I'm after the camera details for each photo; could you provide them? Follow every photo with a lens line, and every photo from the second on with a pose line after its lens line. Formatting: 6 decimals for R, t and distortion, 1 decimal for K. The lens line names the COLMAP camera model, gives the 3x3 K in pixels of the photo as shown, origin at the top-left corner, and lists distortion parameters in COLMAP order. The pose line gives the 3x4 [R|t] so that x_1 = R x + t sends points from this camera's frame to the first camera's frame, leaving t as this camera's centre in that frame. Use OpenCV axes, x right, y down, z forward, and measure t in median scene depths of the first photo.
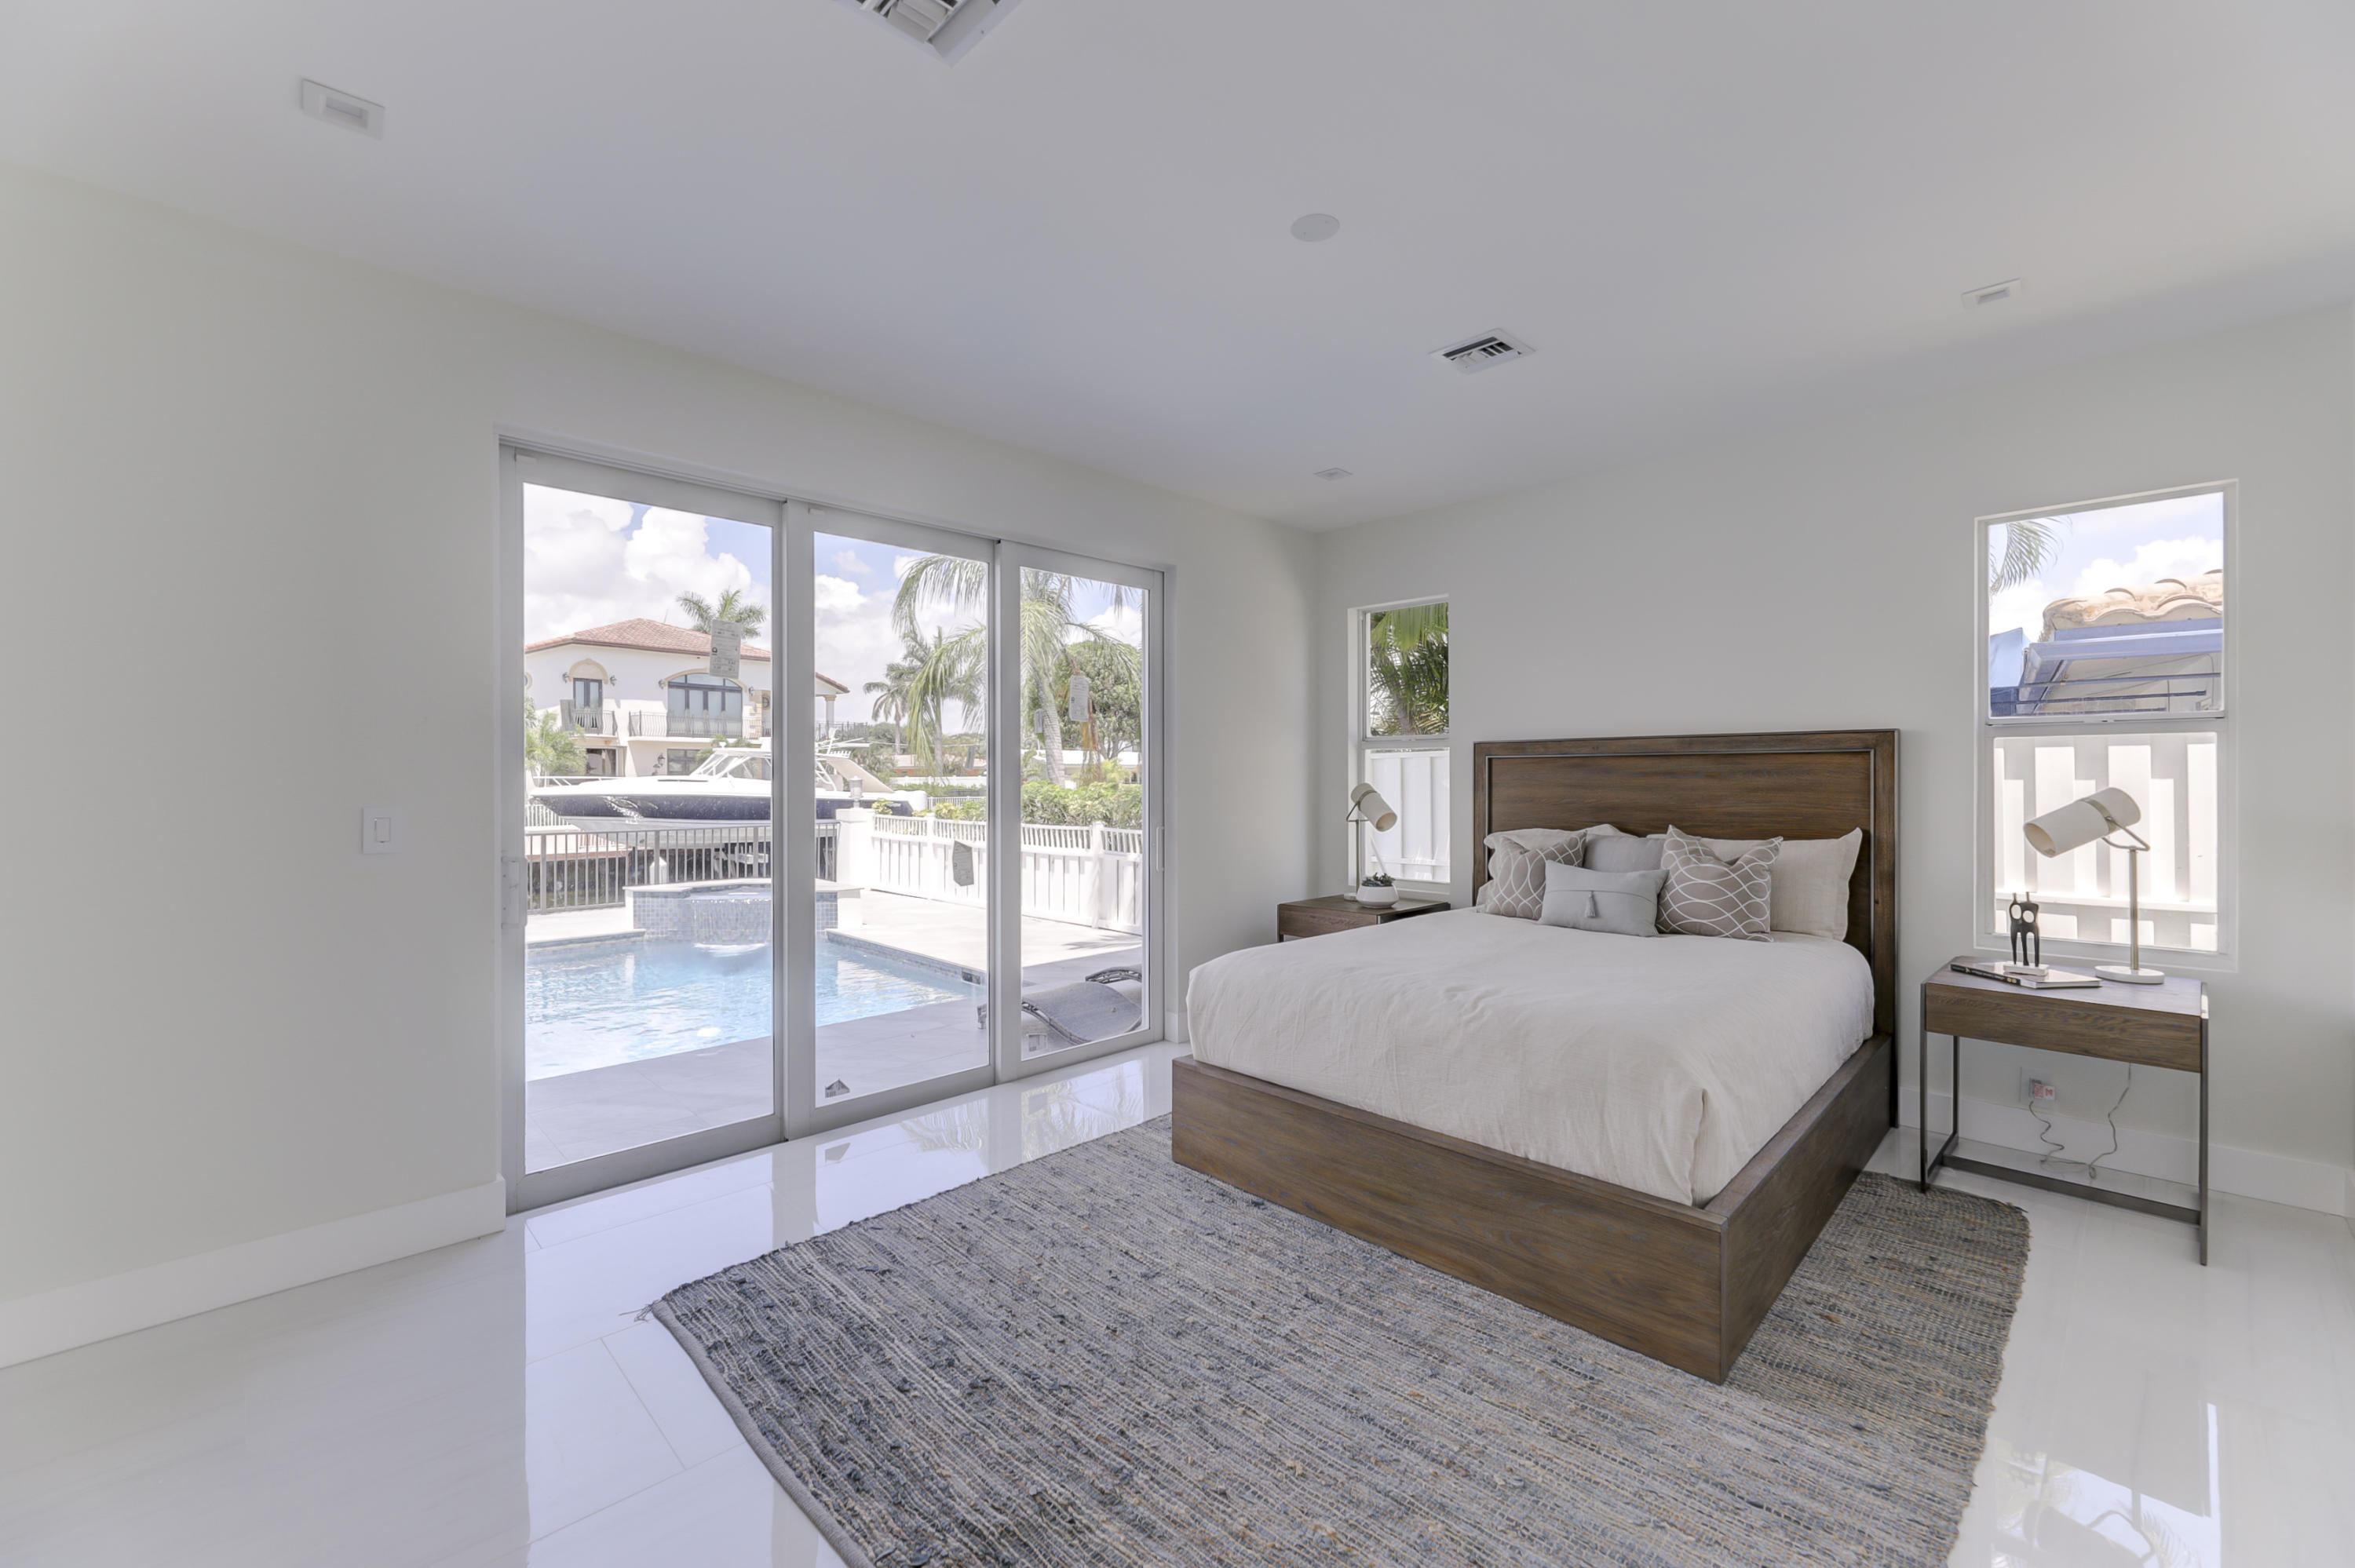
lens RADIAL K [[950.2, 0, 1164.7], [0, 950.2, 785.0], [0, 0, 1]] dist [0.001552, -0.000508]
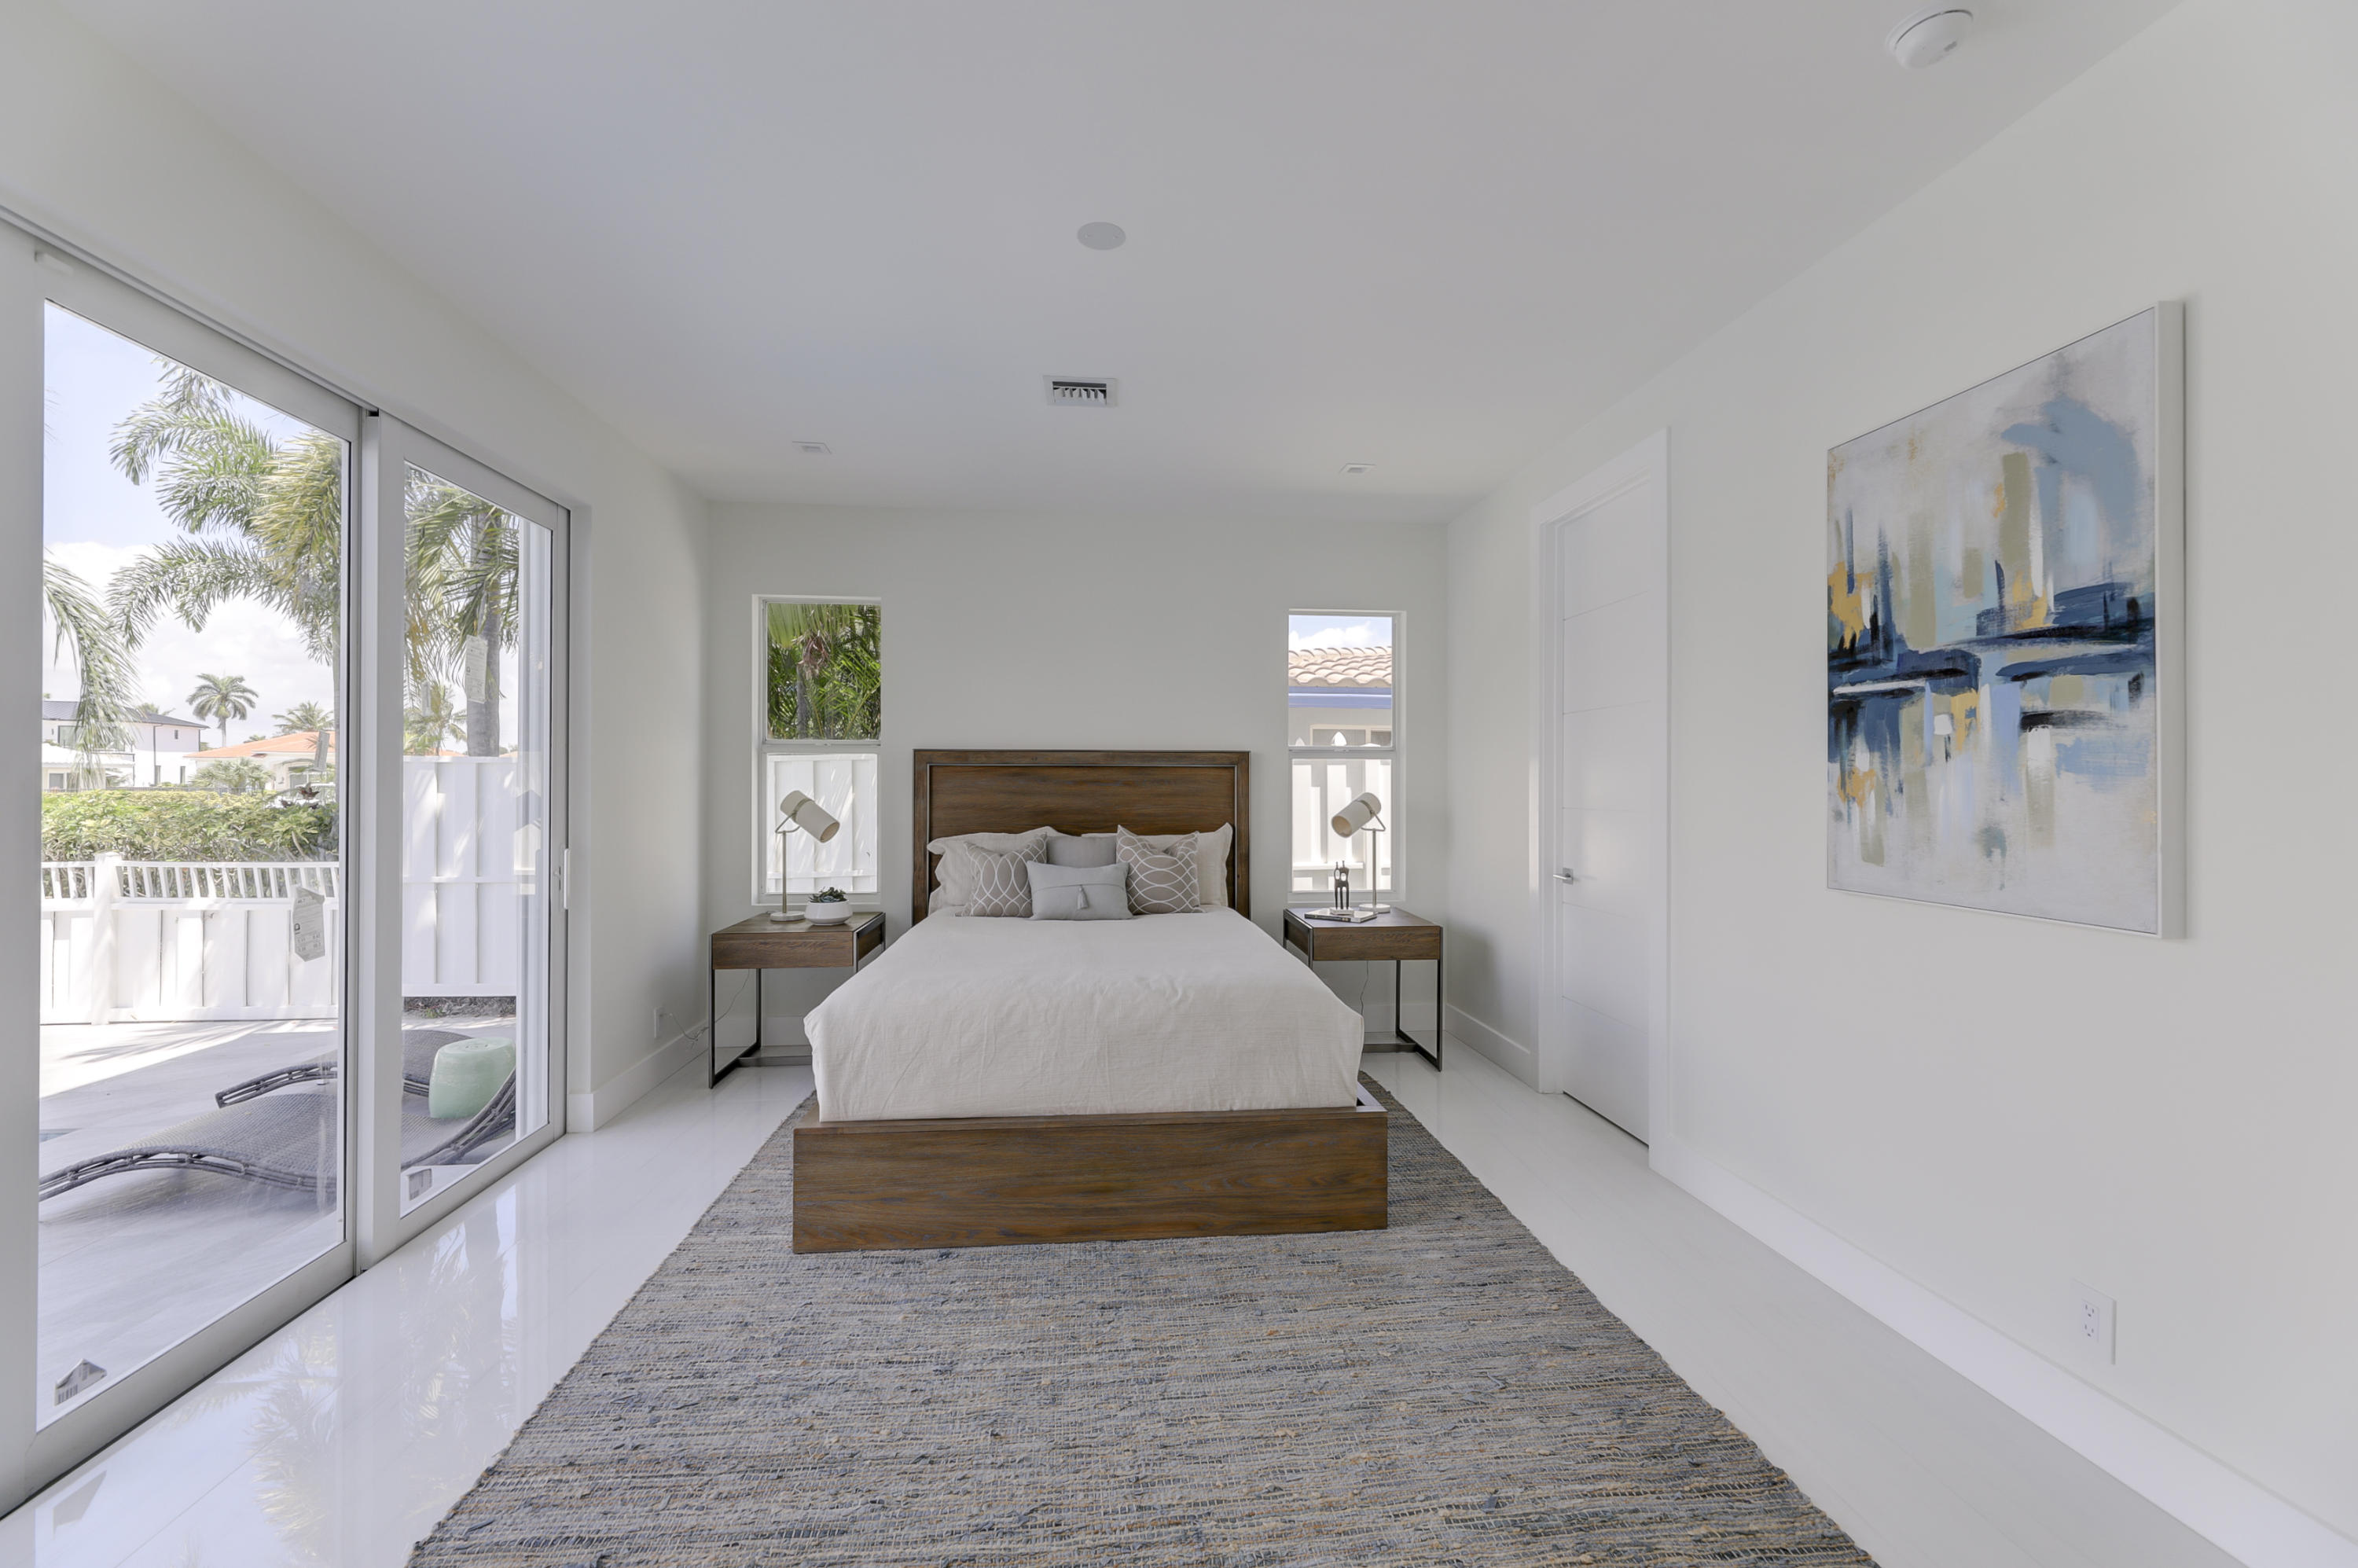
lens RADIAL K [[951.5, 0, 1166.6], [0, 951.5, 784.1], [0, 0, 1]] dist [0.001552, -0.000508]
pose [[0.630671, 0.003890, 0.776040, -0.469604], [0.002667, 0.999971, -0.007180, -0.000919], [-0.776045, 0.006598, 0.630643, 0.257997]]
